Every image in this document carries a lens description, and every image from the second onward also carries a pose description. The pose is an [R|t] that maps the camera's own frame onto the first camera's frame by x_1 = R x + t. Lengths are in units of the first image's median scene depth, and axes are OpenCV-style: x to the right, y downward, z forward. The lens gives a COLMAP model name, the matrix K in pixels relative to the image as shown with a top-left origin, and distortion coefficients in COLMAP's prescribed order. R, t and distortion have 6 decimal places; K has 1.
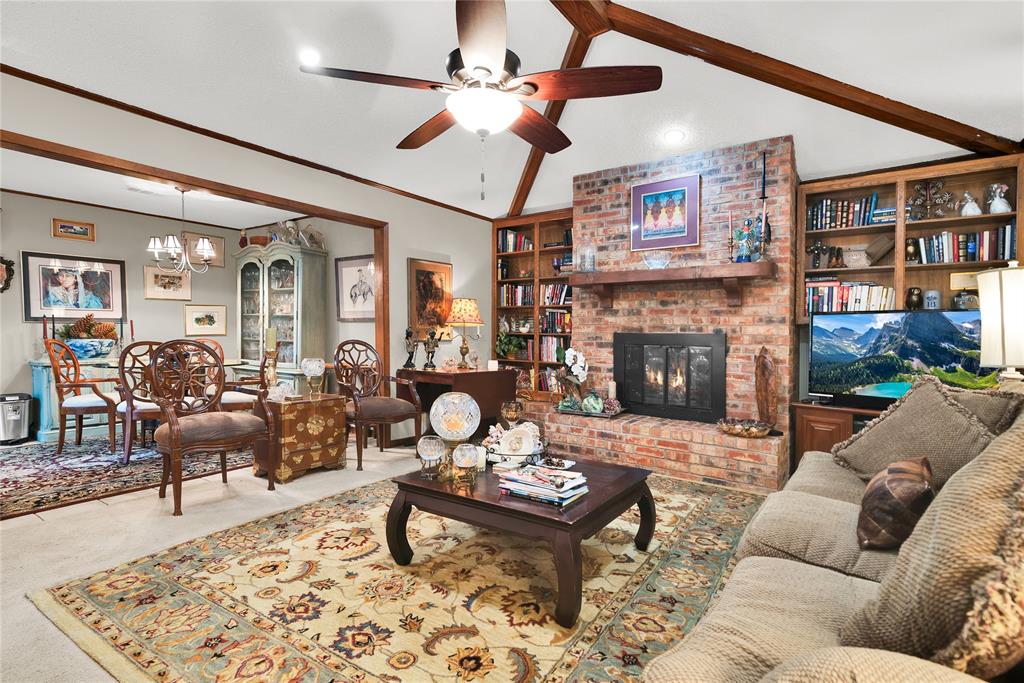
lens RADIAL K [[486.4, 0, 526.3], [0, 486.4, 353.9], [0, 0, 1]] dist [0.010952, -0.000245]
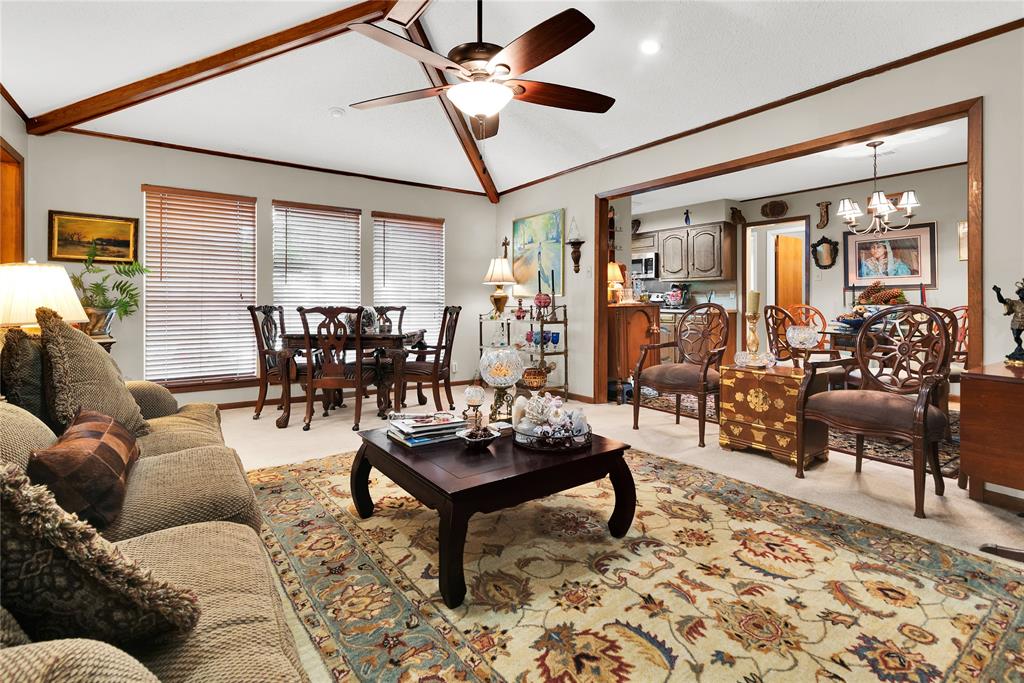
lens RADIAL K [[499.8, 0, 487.7], [0, 499.8, 289.9], [0, 0, 1]] dist [0.025330, -0.001016]
pose [[-0.376619, -0.029566, -0.925896, 0.536410], [-0.036529, 0.999187, -0.017048, -0.018247], [0.925648, 0.027401, -0.377393, 0.784817]]
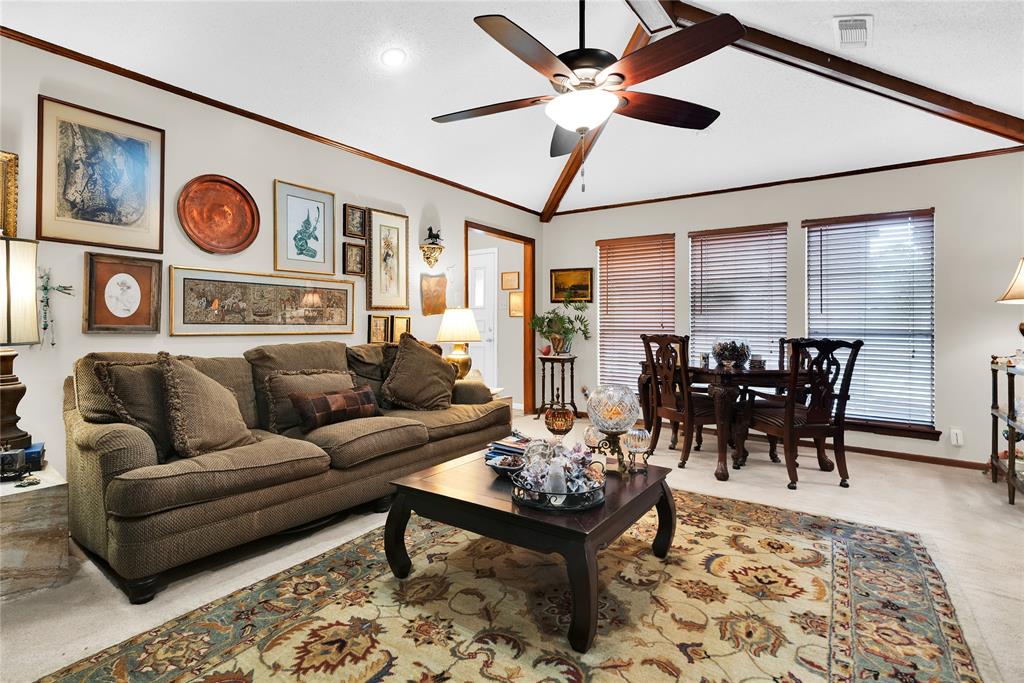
lens RADIAL K [[509.8, 0, 514.8], [0, 509.8, 326.2], [0, 0, 1]] dist [0.011577, -0.000536]
pose [[-0.999137, -0.023449, 0.034275, 0.013094], [-0.022298, 0.999187, 0.033583, -0.038361], [-0.035035, 0.032789, -0.998848, 1.123287]]
